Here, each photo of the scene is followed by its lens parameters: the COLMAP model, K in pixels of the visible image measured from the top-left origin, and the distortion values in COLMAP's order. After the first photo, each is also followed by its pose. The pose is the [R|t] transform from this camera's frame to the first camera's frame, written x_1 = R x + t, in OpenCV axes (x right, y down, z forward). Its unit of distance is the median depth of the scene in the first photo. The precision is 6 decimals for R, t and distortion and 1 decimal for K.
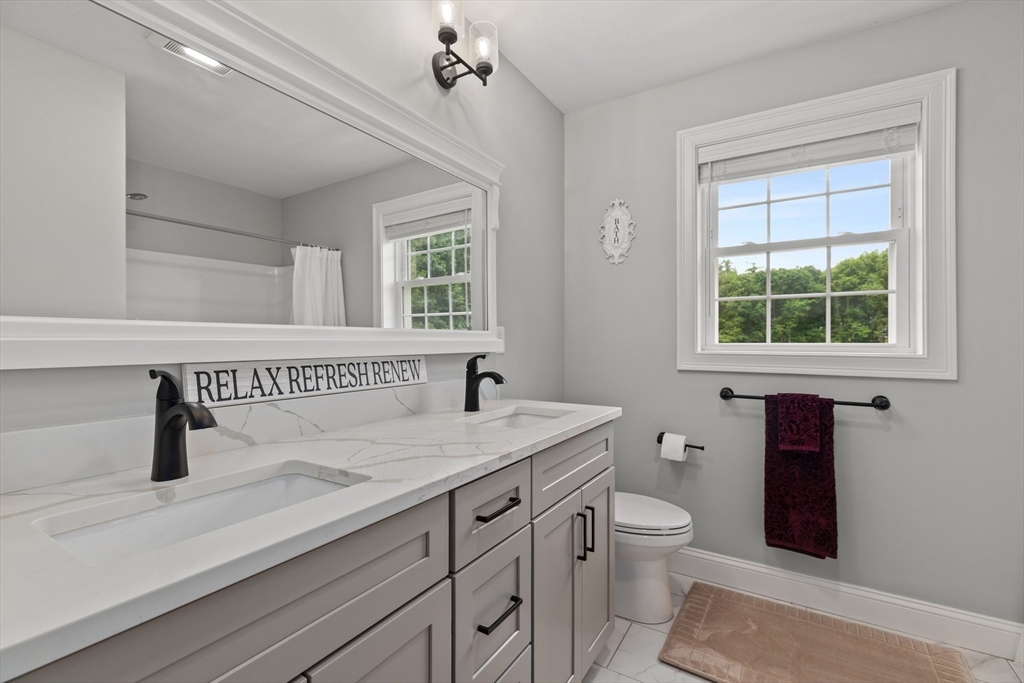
lens RADIAL K [[449.4, 0, 512.0], [0, 449.4, 341.5], [0, 0, 1]] dist [0.000558, 0.000052]
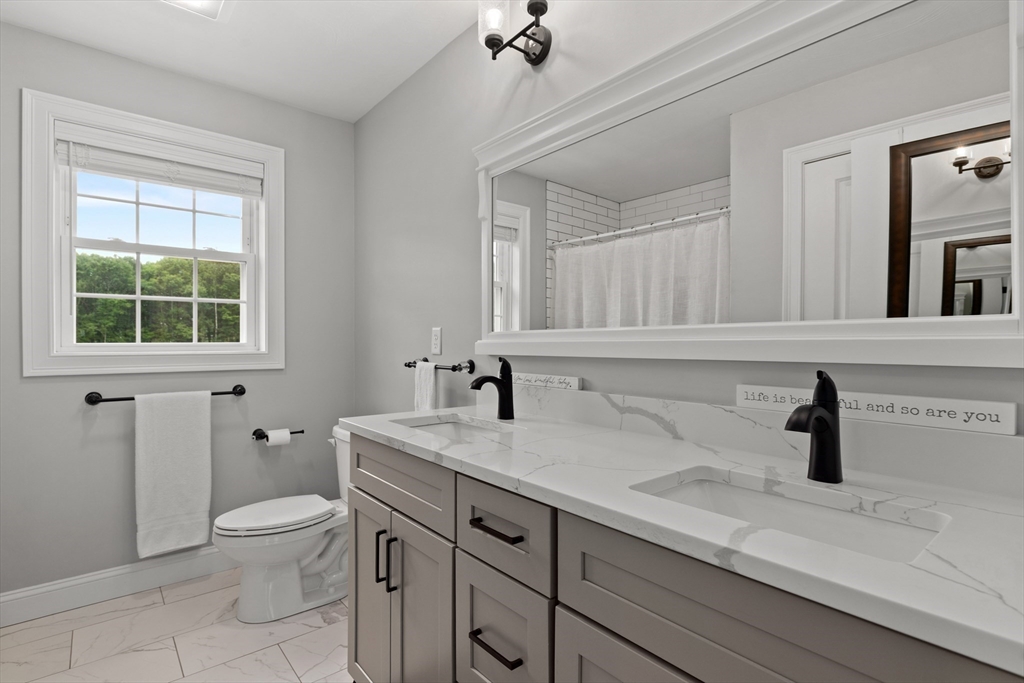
lens RADIAL K [[499.9, 0, 511.4], [0, 499.9, 338.5], [0, 0, 1]] dist [-0.000996, -0.000866]
pose [[0.319869, 0.004904, 0.947449, -0.213353], [0.004045, 0.999970, -0.006541, 0.002951], [-0.947453, 0.005924, 0.319840, -0.140568]]
